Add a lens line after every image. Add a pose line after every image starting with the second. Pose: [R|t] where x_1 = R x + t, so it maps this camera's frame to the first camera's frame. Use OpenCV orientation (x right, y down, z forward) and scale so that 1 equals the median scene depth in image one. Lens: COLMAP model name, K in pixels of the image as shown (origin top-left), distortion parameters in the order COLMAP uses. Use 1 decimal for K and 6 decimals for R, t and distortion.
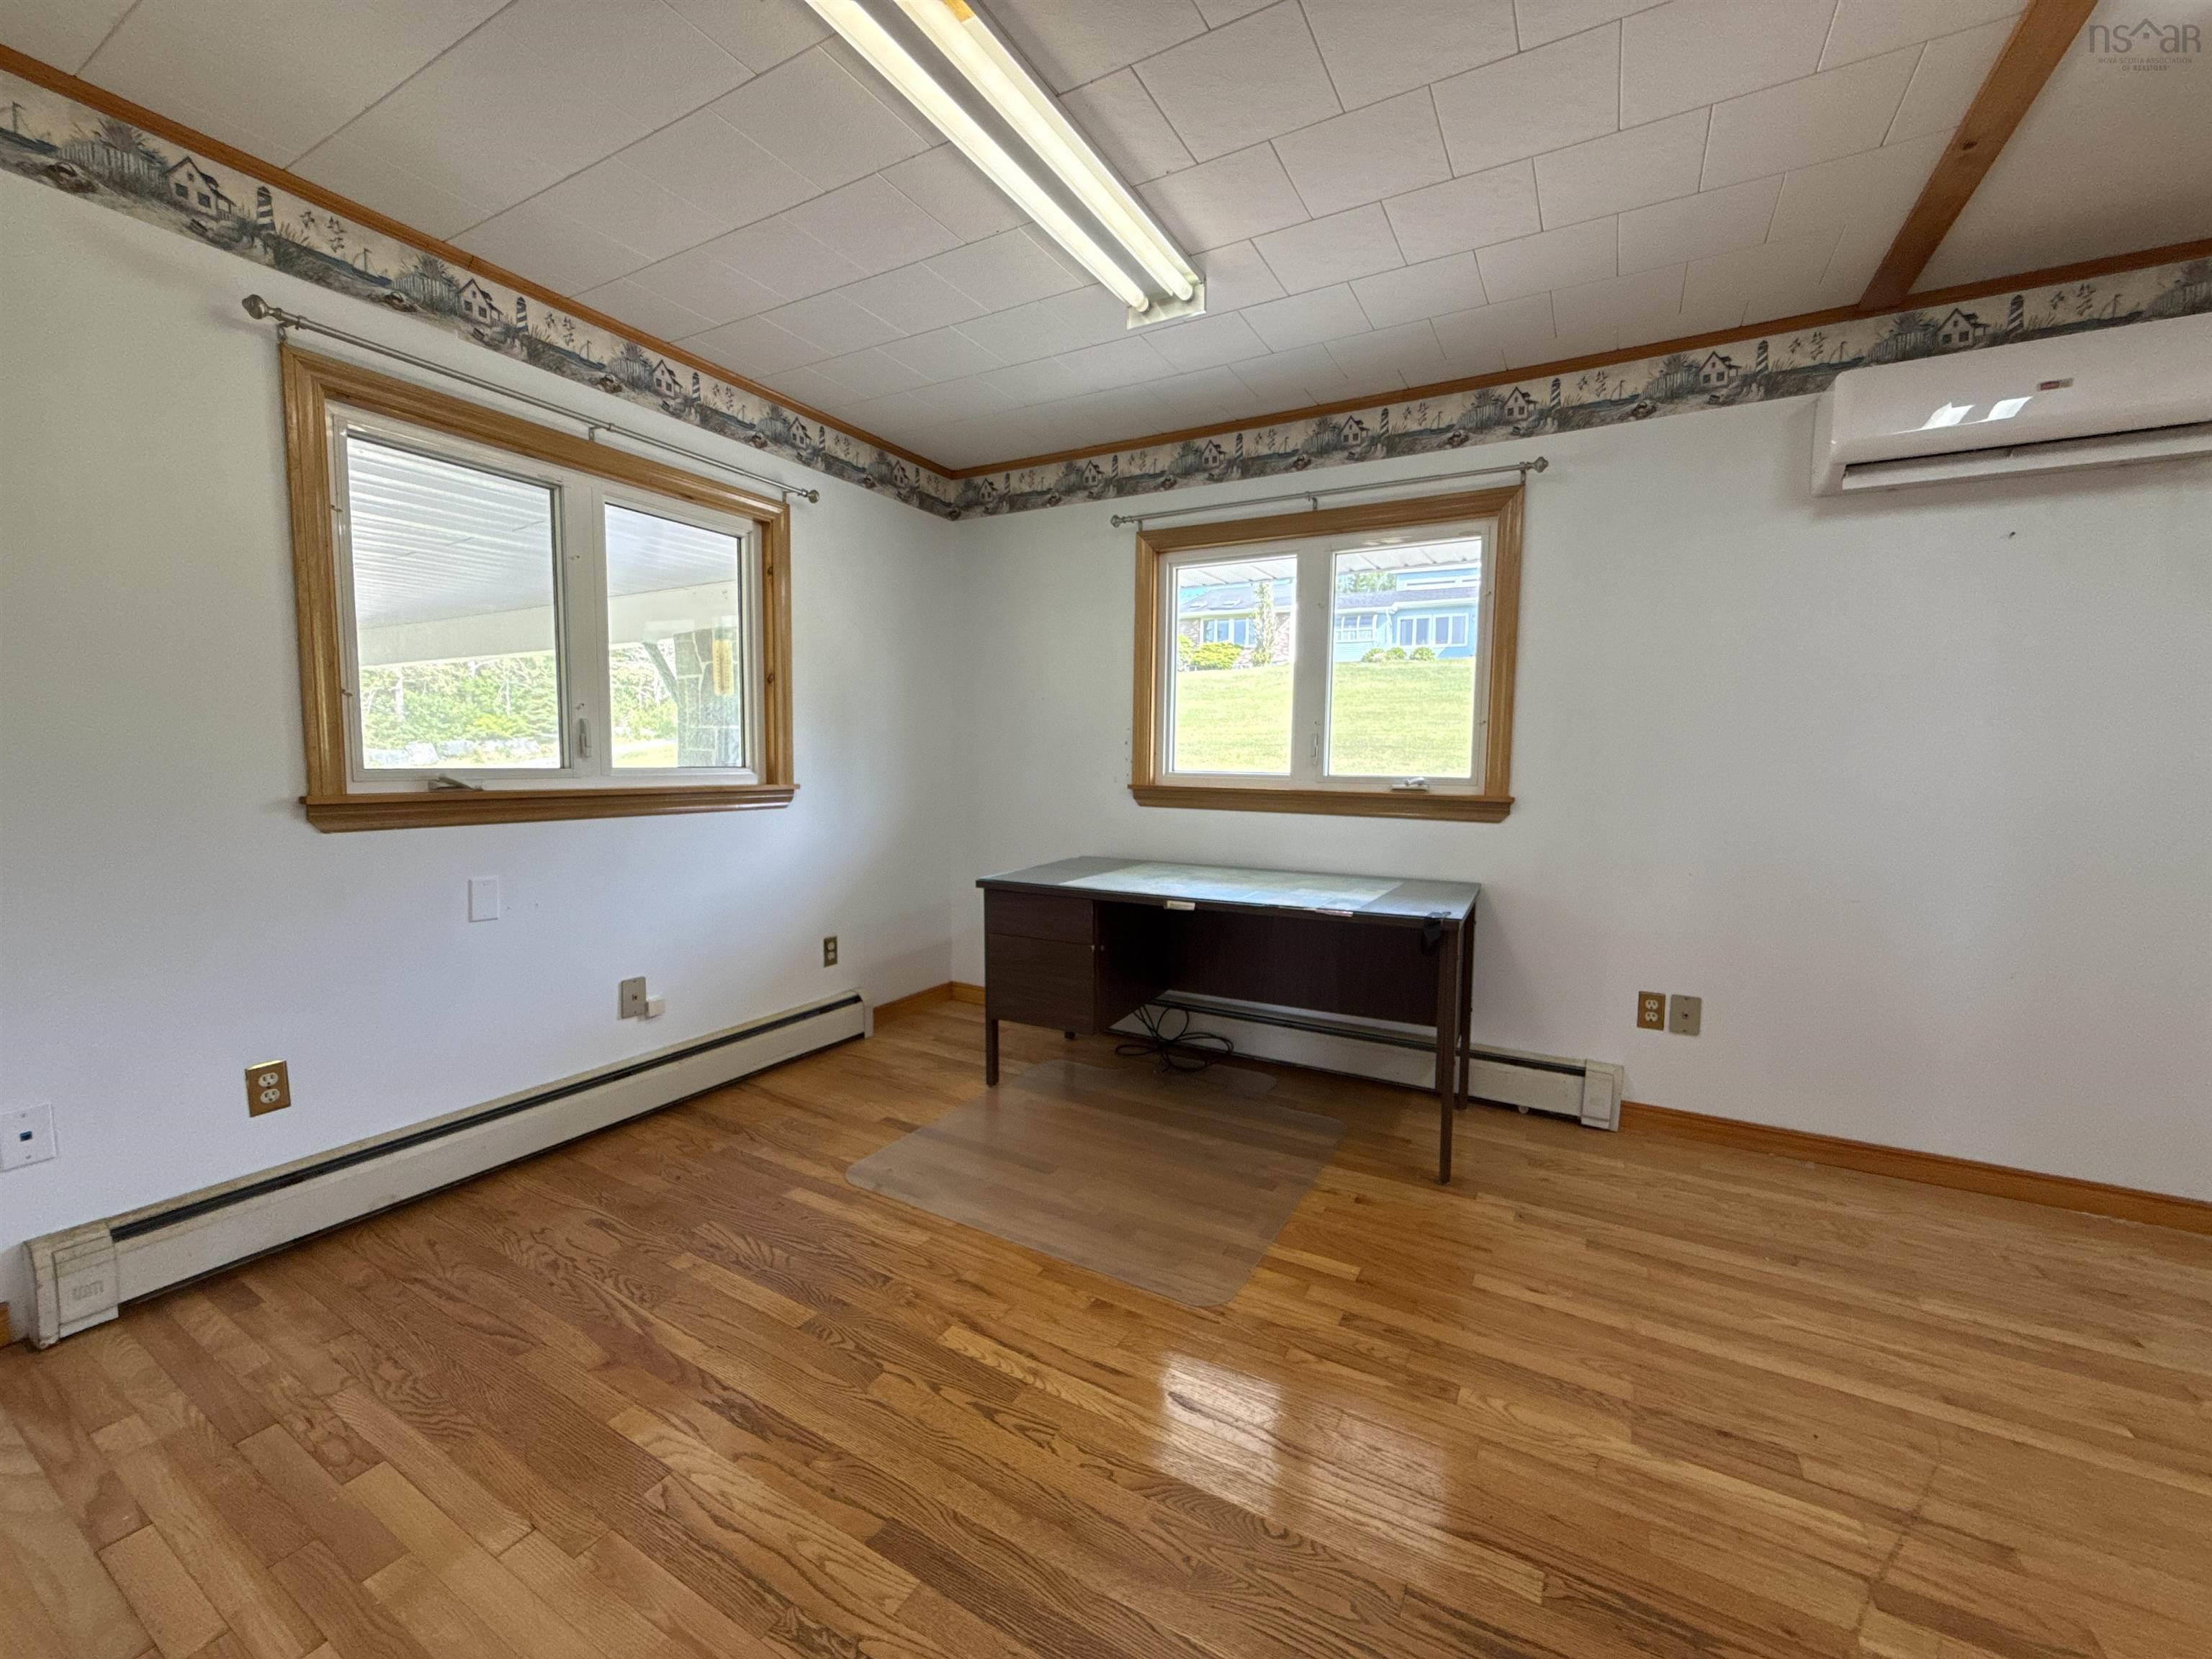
lens RADIAL K [[881.9, 0, 1104.7], [0, 881.9, 828.1], [0, 0, 1]] dist [-0.000287, -0.000257]
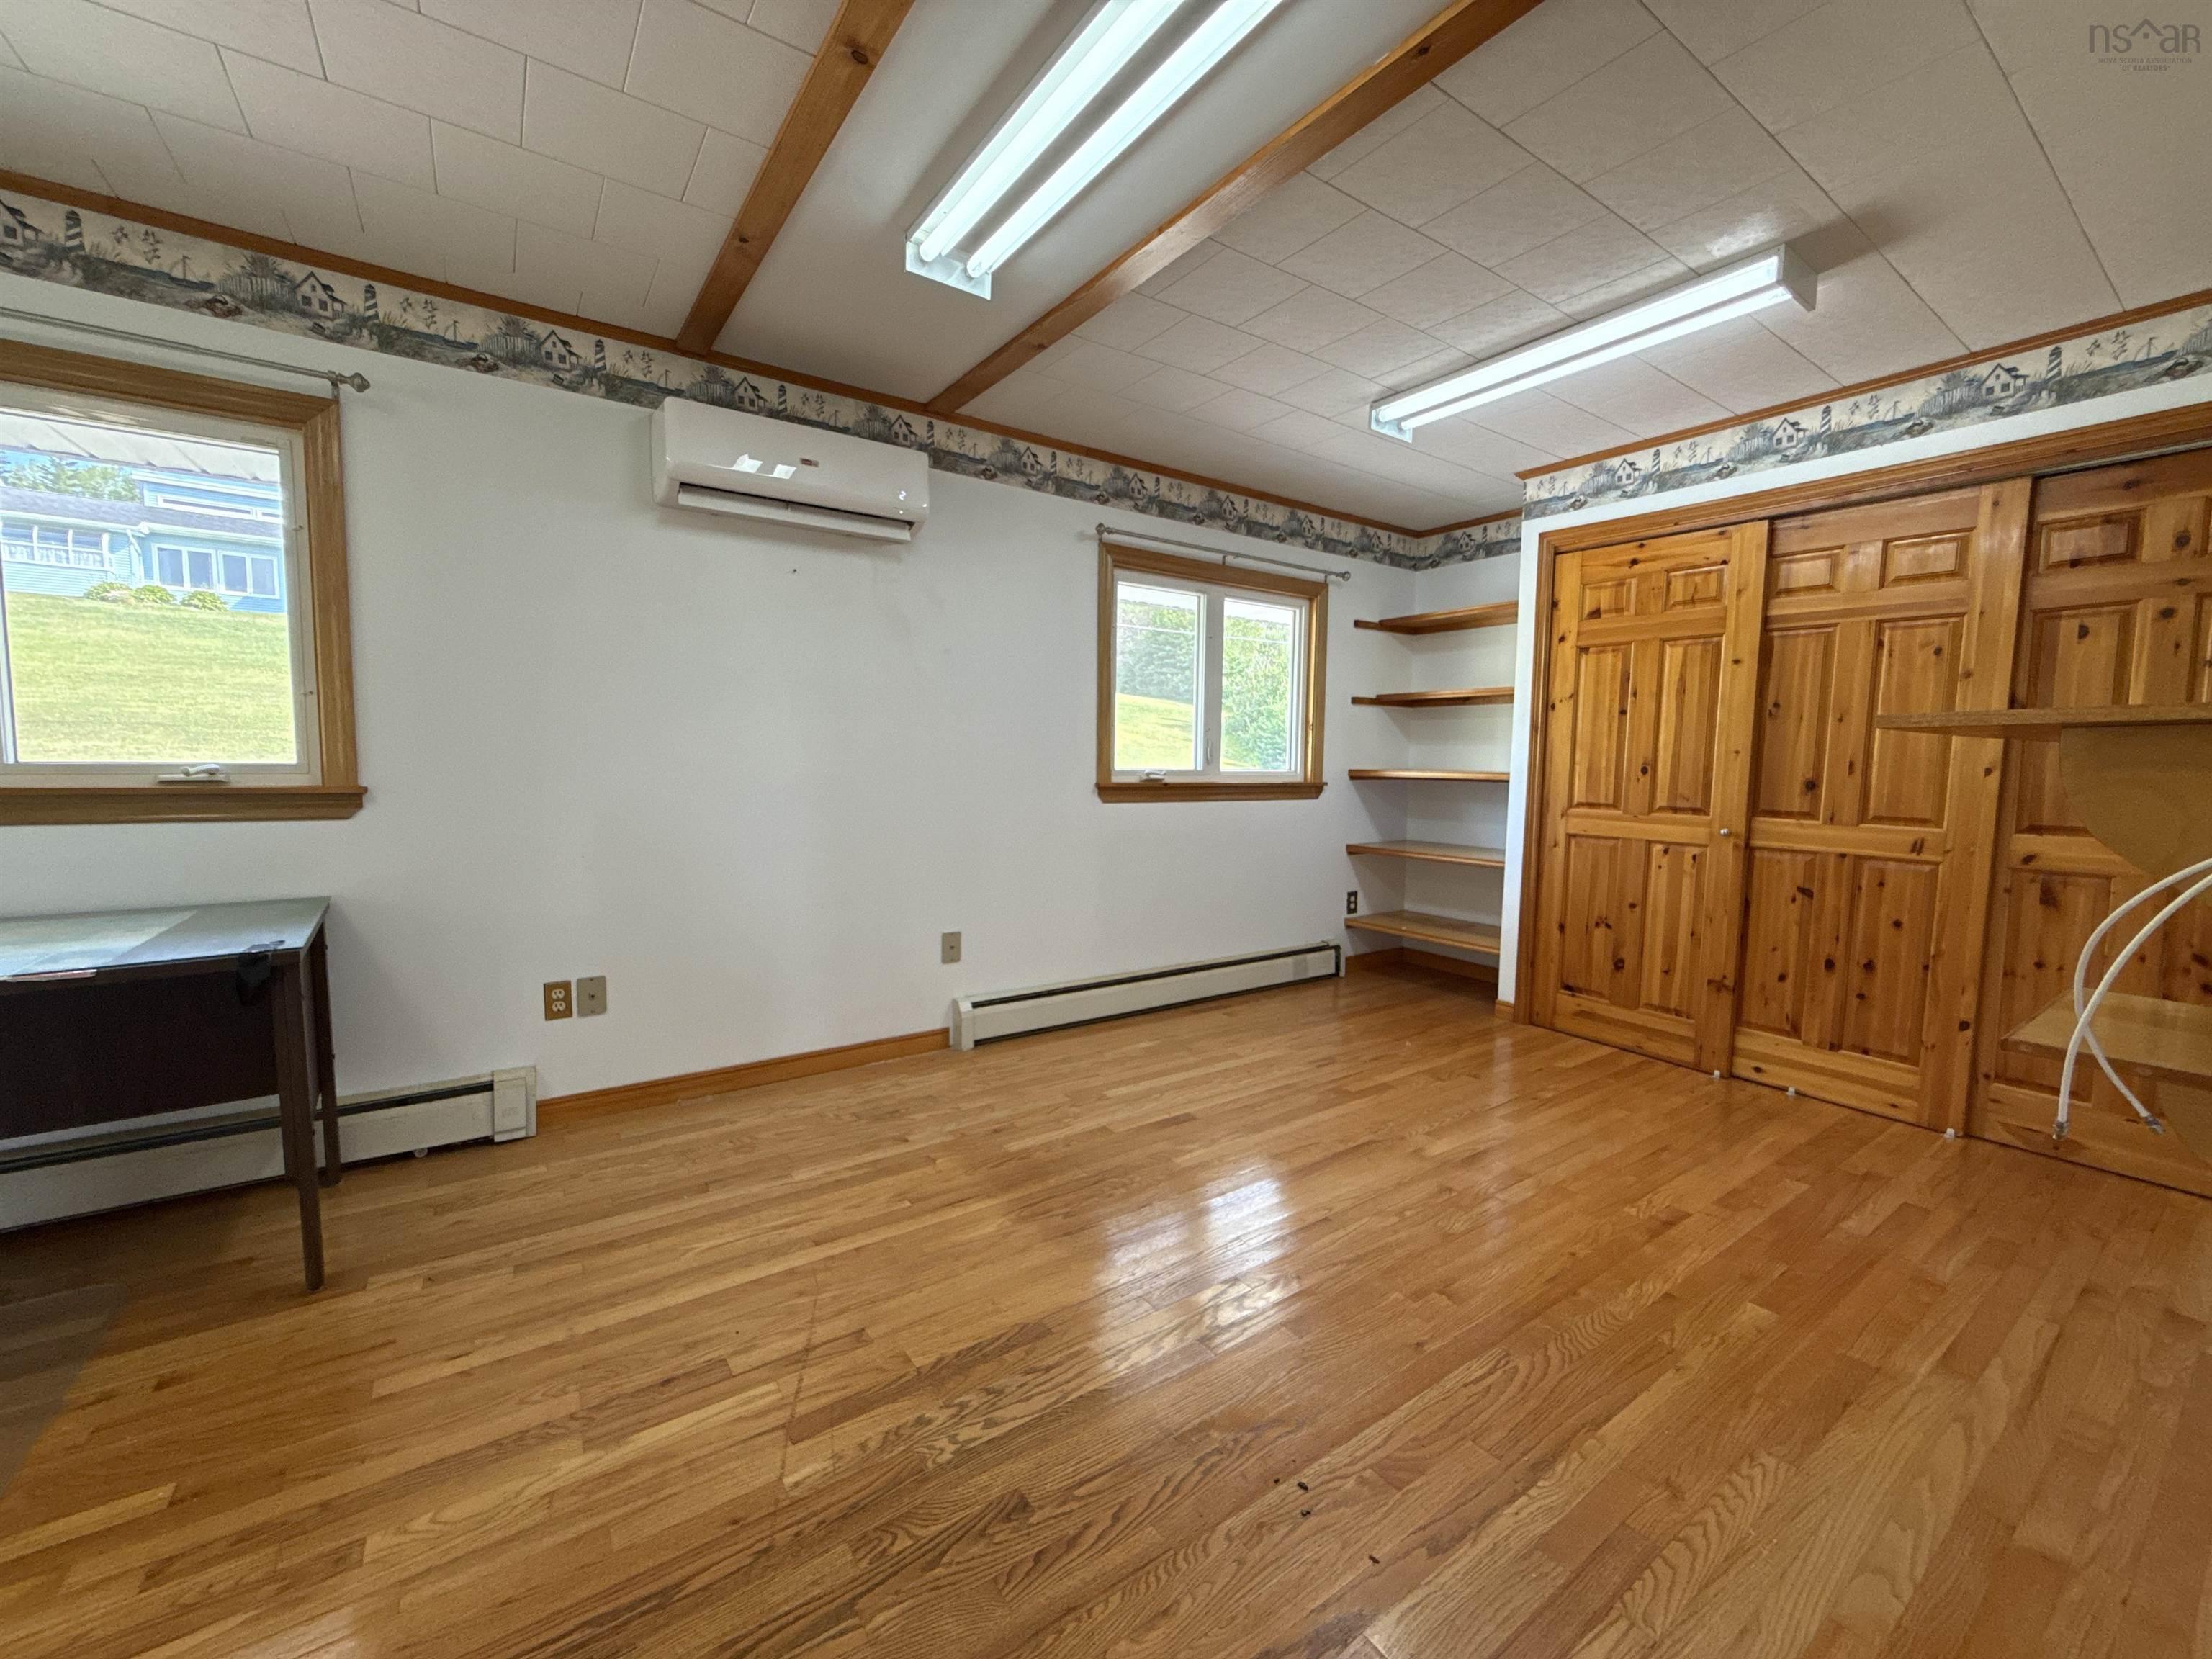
lens RADIAL K [[882.4, 0, 1103.1], [0, 882.4, 828.6], [0, 0, 1]] dist [0.001638, -0.000171]
pose [[0.430104, -0.079764, 0.899249, 0.017222], [0.064713, 0.996251, 0.057416, 0.001176], [-0.900457, 0.033498, 0.433653, 0.028717]]
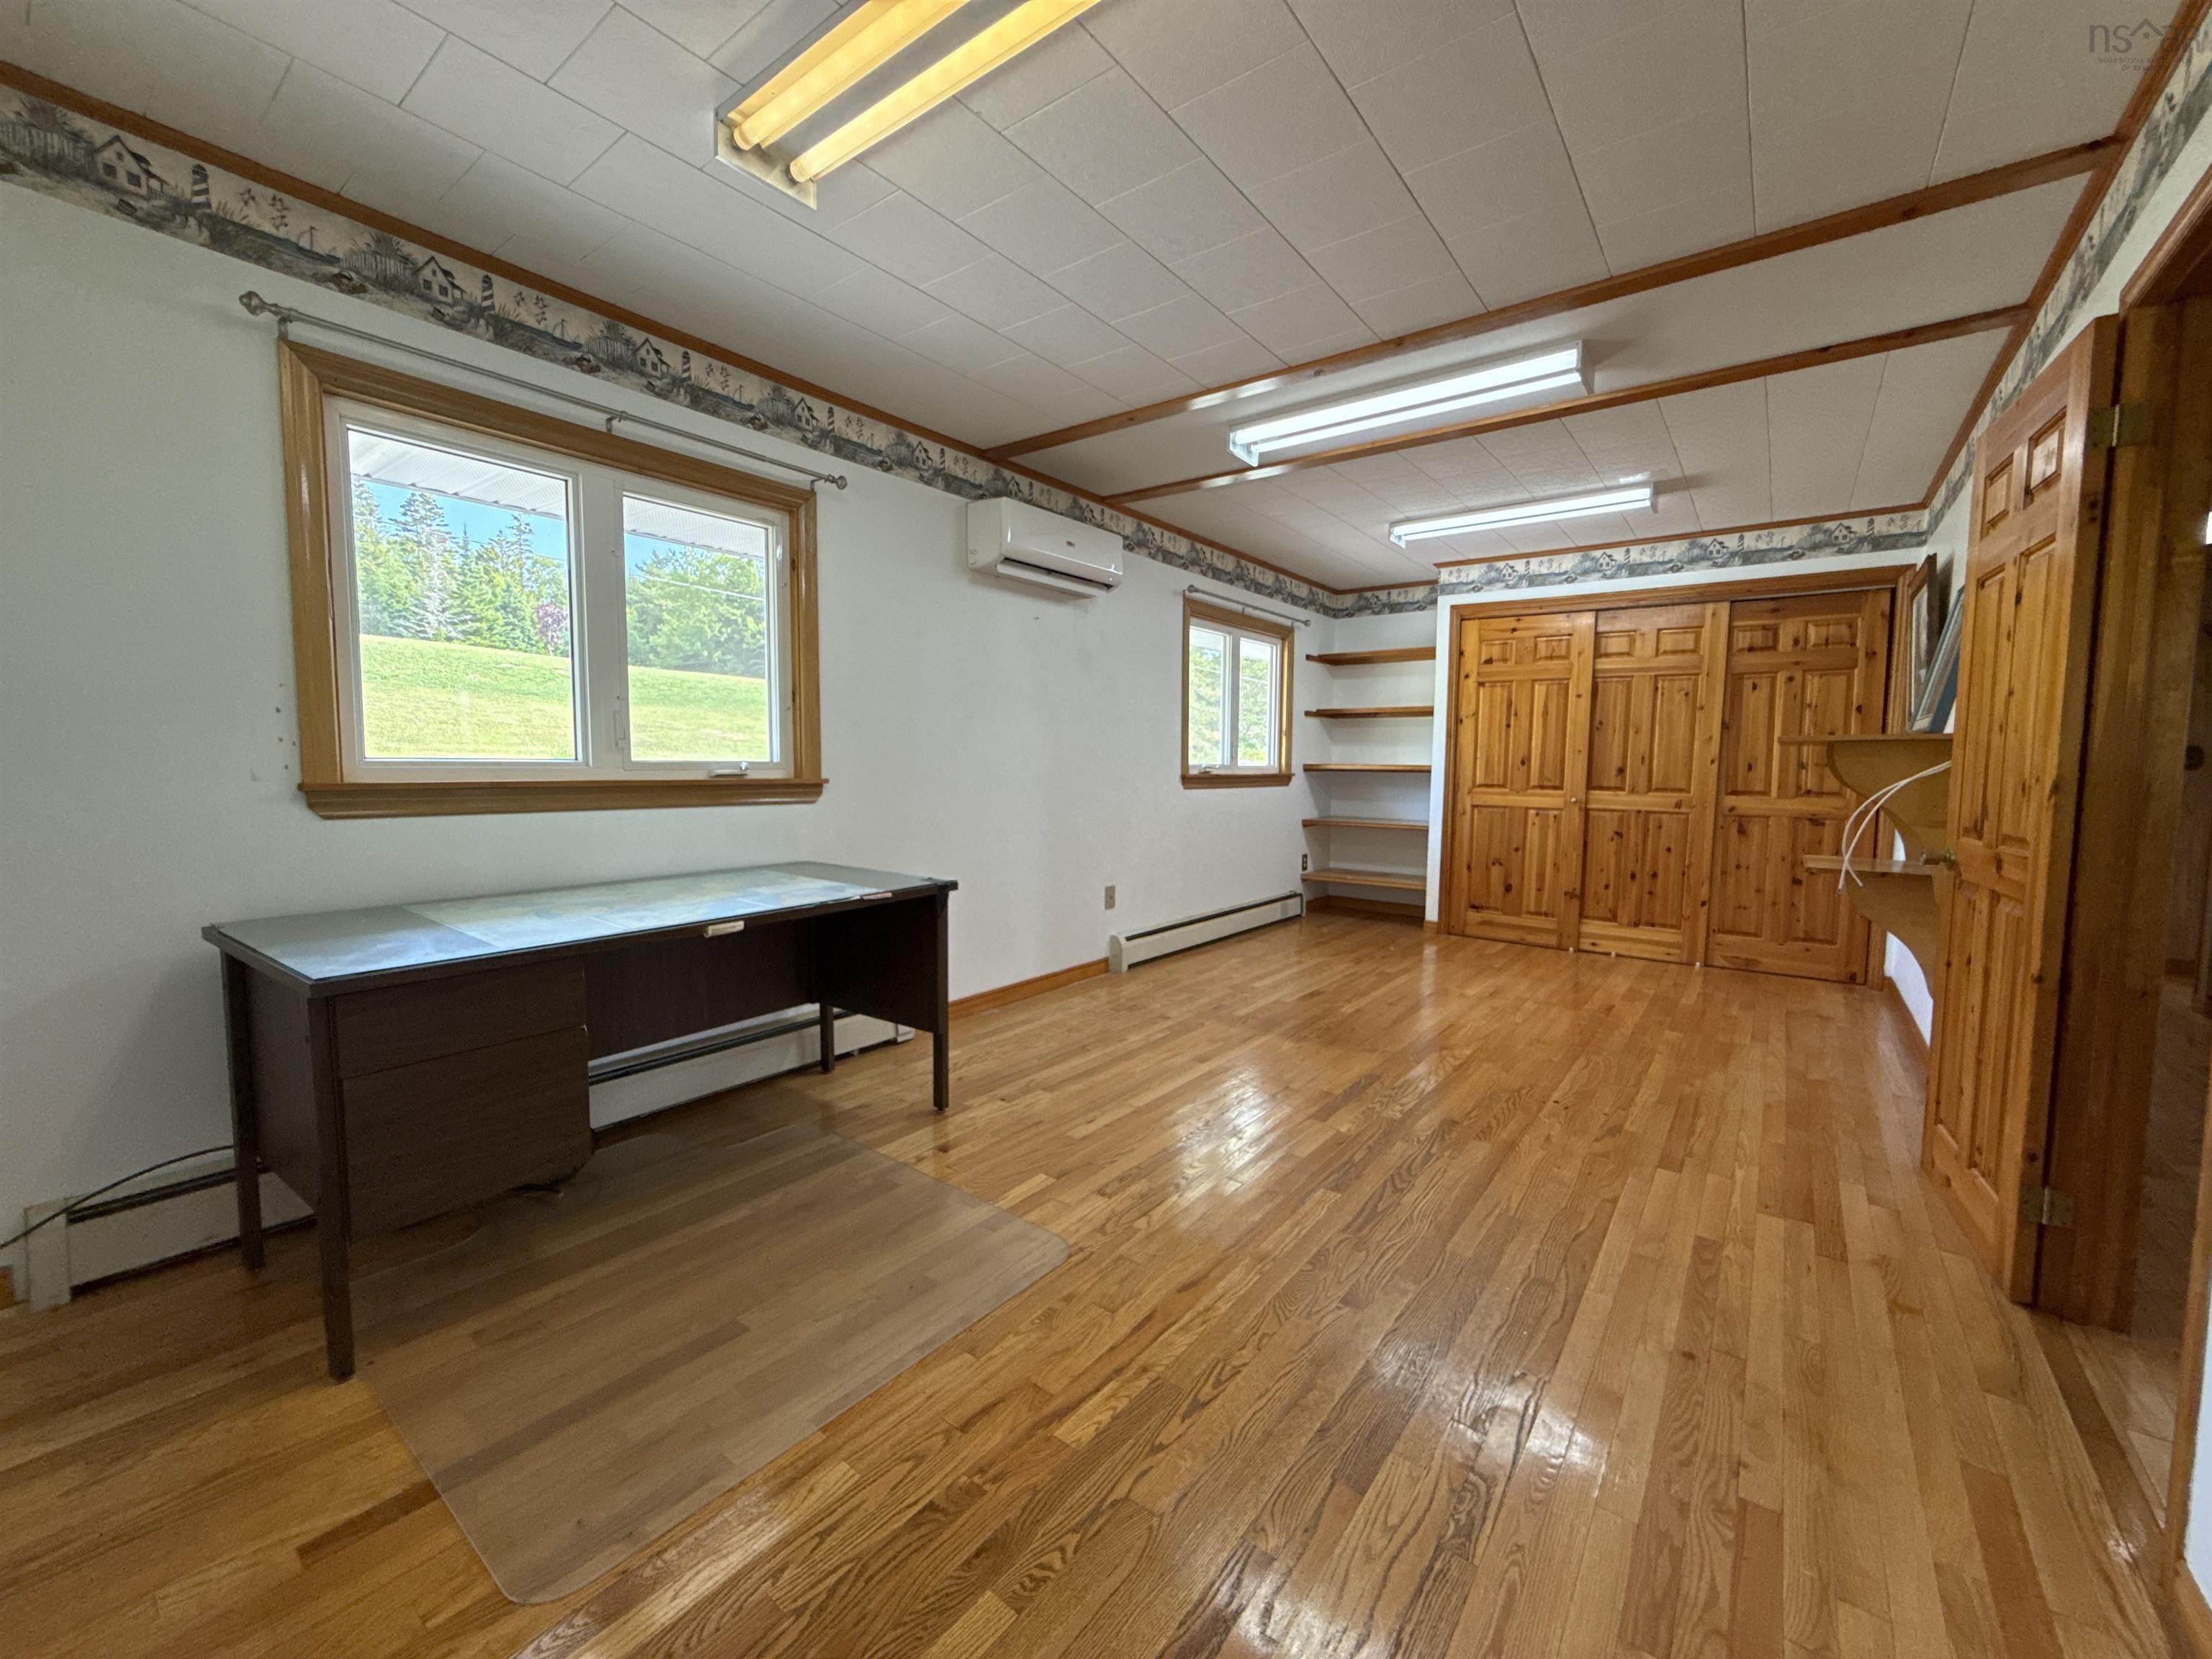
lens RADIAL K [[882.4, 0, 1103.1], [0, 882.4, 828.6], [0, 0, 1]] dist [0.001638, -0.000171]
pose [[0.139988, -0.088850, 0.986159, -0.621415], [0.071710, 0.994260, 0.079400, -0.037864], [-0.987553, 0.059603, 0.145556, 0.538252]]
